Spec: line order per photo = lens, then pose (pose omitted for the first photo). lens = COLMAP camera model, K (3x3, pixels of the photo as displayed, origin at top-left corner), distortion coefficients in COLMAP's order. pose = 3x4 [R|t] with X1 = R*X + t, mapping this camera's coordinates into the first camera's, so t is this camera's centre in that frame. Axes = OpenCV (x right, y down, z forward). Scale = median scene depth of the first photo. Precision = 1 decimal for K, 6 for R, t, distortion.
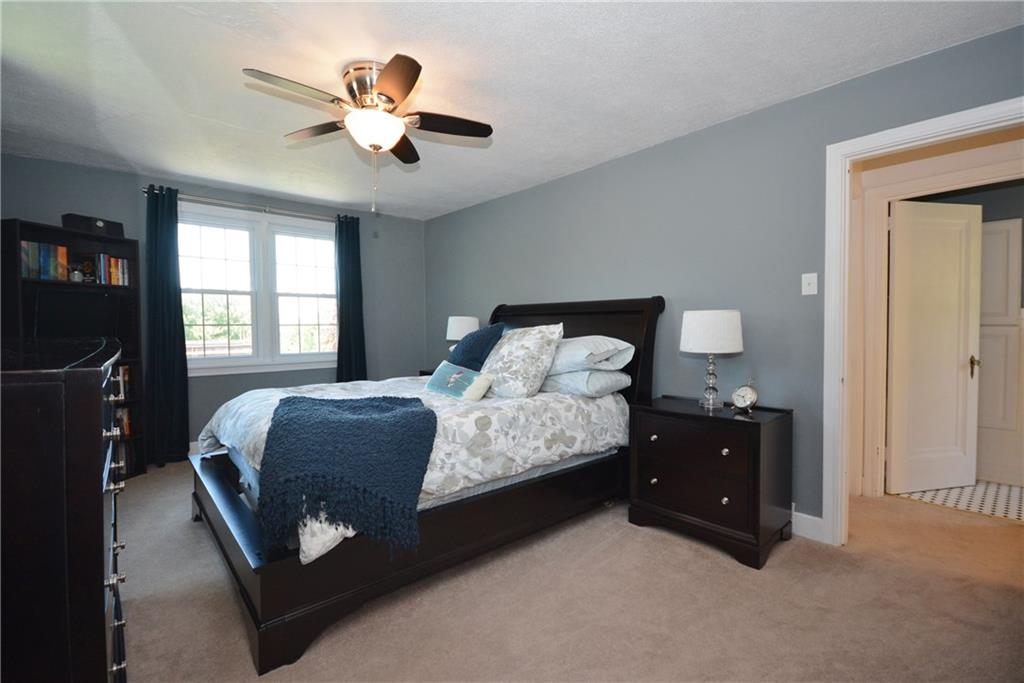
lens RADIAL K [[451.3, 0, 511.5], [0, 451.3, 337.7], [0, 0, 1]] dist [-0.002159, -0.006914]
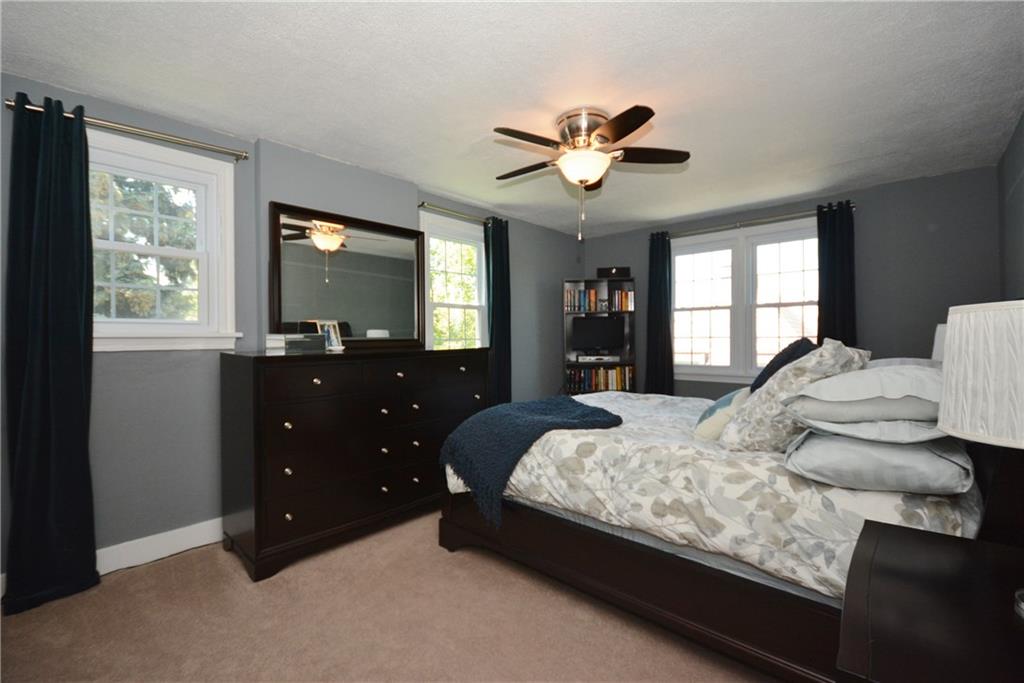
lens RADIAL K [[451.3, 0, 514.9], [0, 451.3, 340.0], [0, 0, 1]] dist [-0.002159, -0.006914]
pose [[0.123175, 0.006526, -0.992363, 0.761409], [-0.017841, 0.999831, 0.004360, -0.031977], [0.992225, 0.017167, 0.123271, 0.679251]]
